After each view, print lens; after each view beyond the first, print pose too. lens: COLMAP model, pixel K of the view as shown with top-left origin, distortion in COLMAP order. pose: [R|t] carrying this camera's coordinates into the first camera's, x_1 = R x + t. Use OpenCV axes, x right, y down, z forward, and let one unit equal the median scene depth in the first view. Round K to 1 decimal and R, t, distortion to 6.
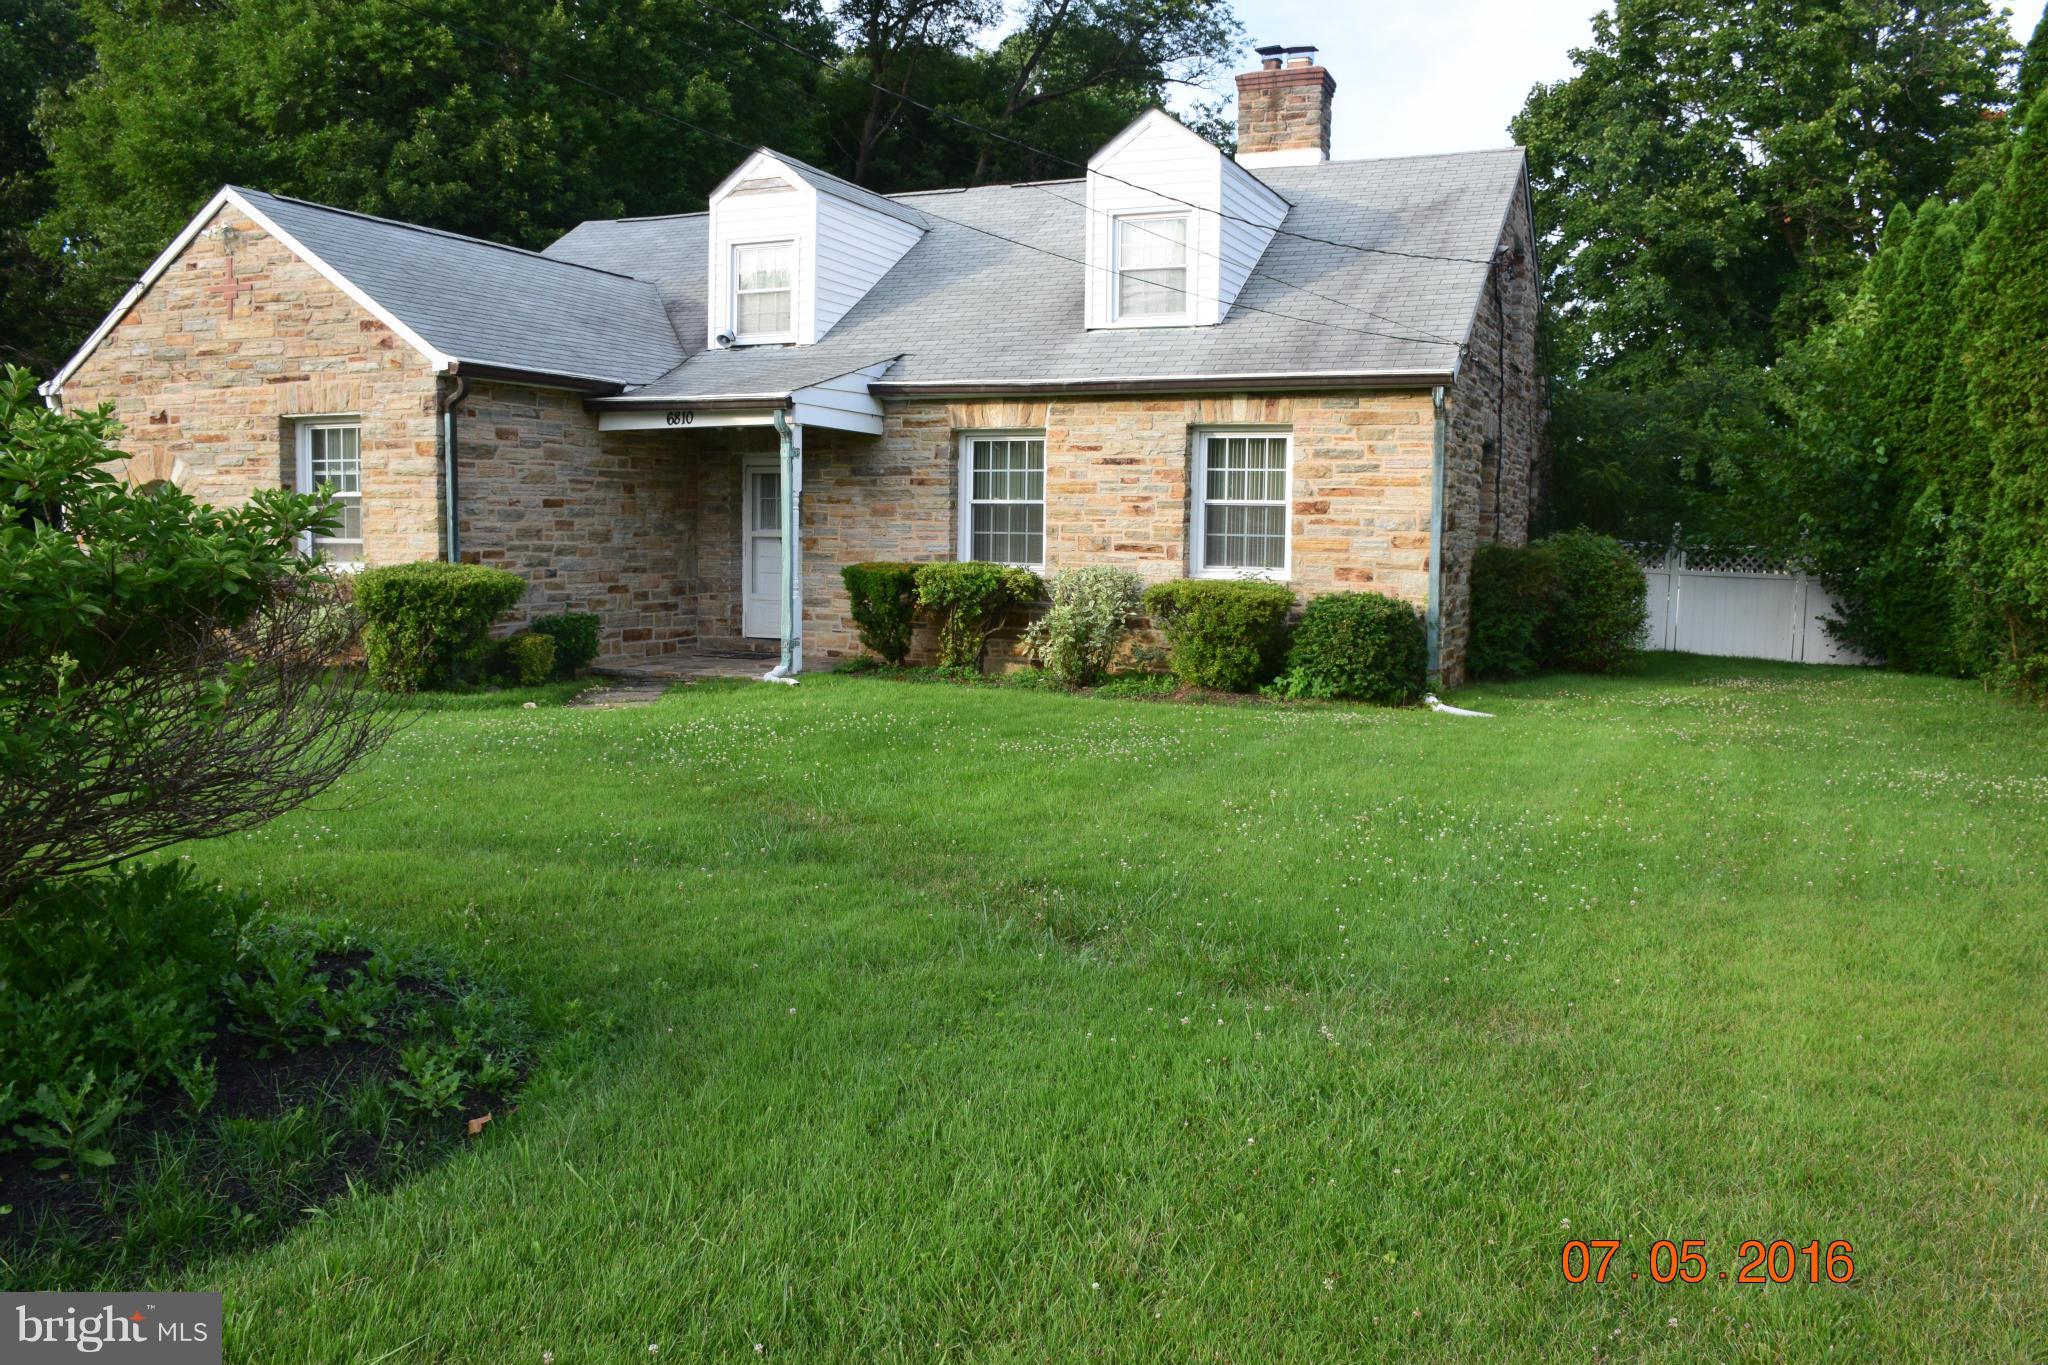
lens RADIAL K [[1591.9, 0, 1024.9], [0, 1591.9, 685.2], [0, 0, 1]] dist [-0.140154, 0.084119]
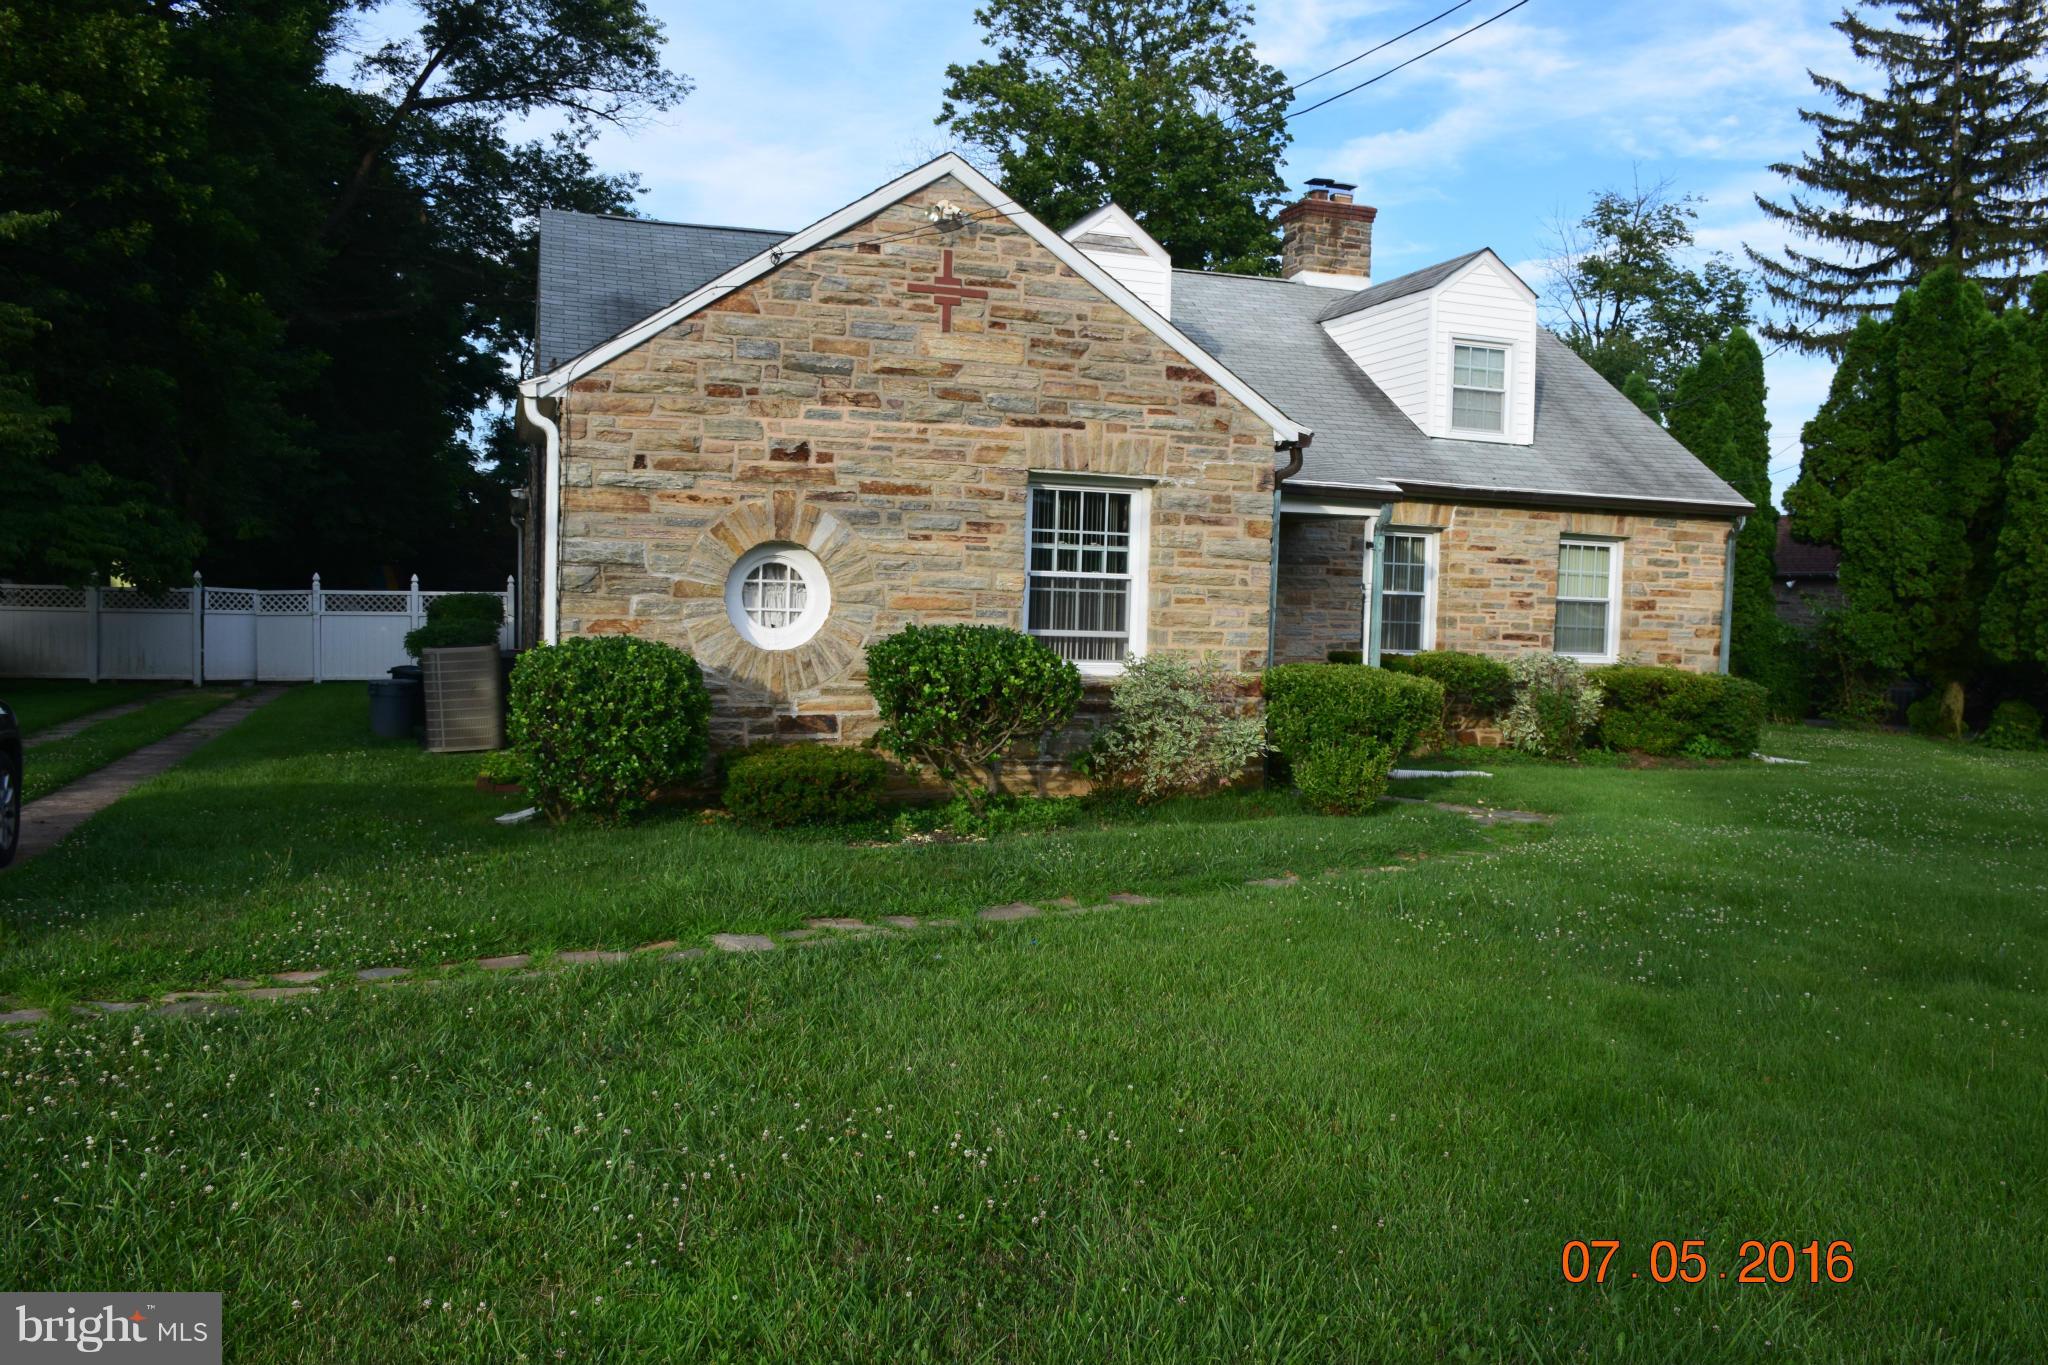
lens RADIAL K [[1591.9, 0, 1015.4], [0, 1591.9, 684.7], [0, 0, 1]] dist [-0.140154, 0.084119]
pose [[0.747287, -0.027233, 0.663943, -0.970641], [0.045005, 0.998940, -0.009682, -0.058647], [-0.662976, 0.037116, 0.747720, 0.404219]]
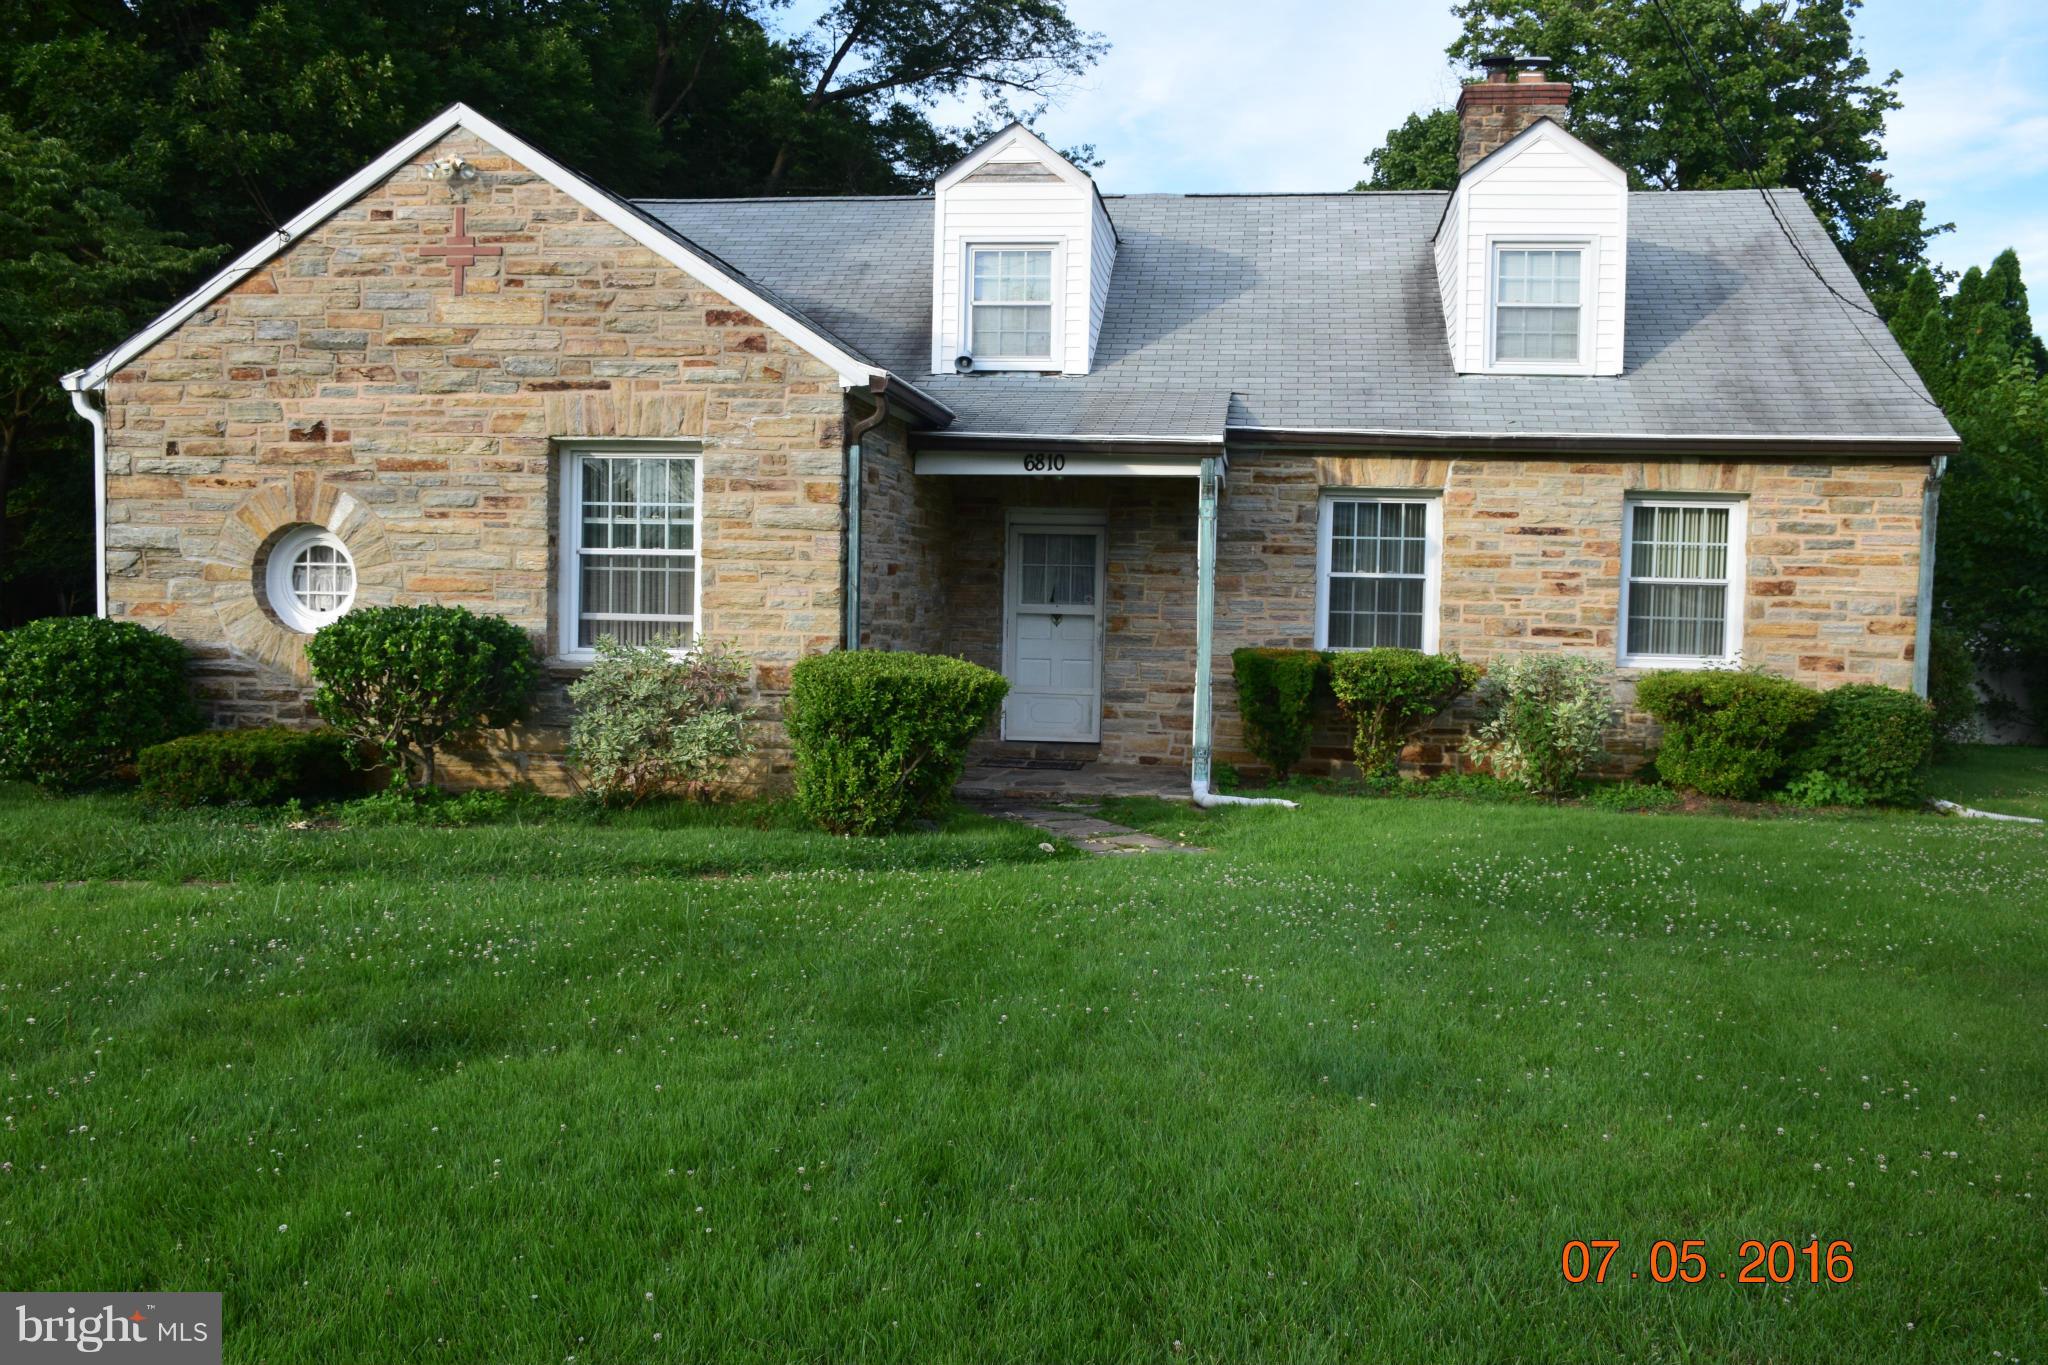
lens RADIAL K [[1776.2, 0, 1020.7], [0, 1776.2, 690.7], [0, 0, 1]] dist [-0.088698, 0.078415]
pose [[0.962496, -0.006979, 0.271207, -0.474946], [0.017889, 0.999126, -0.037775, -0.024949], [-0.270706, 0.041209, 0.961780, 0.171204]]
